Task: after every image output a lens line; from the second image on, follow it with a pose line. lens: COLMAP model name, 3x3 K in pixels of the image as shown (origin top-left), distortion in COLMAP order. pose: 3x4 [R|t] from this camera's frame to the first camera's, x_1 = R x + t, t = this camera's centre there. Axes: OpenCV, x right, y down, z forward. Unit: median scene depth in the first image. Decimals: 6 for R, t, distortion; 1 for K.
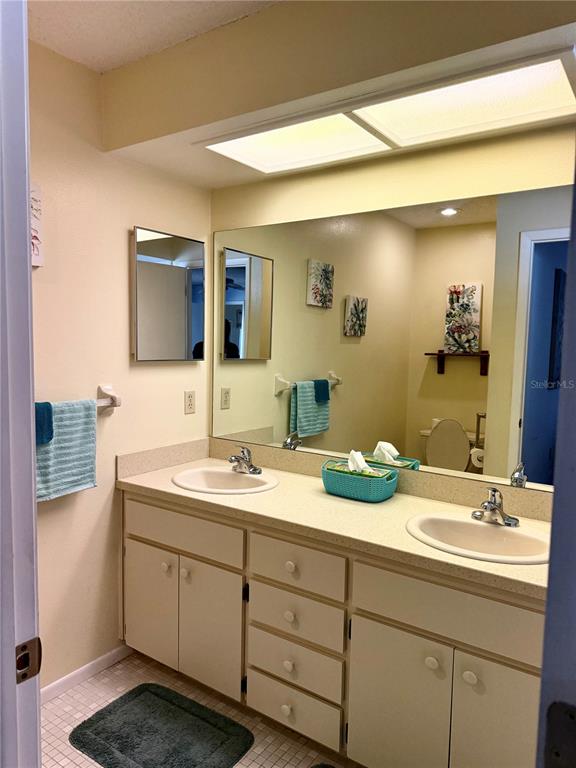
lens RADIAL K [[544.0, 0, 284.7], [0, 544.0, 383.6], [0, 0, 1]] dist [0.030924, -0.026792]
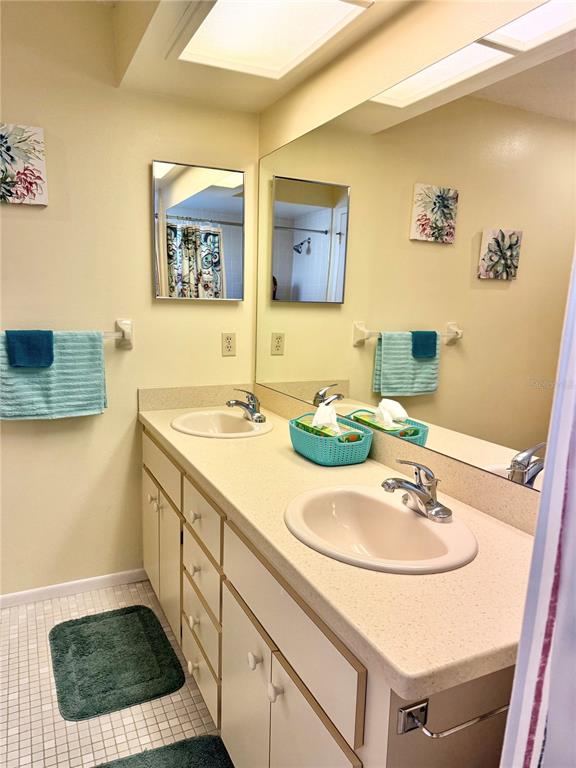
lens RADIAL K [[544.0, 0, 284.3], [0, 544.0, 388.0], [0, 0, 1]] dist [0.030924, -0.026792]
pose [[0.860234, 0.076164, -0.504180, 0.376055], [-0.043544, 0.996142, 0.076186, 0.031443], [0.508038, -0.043584, 0.860232, 0.201231]]
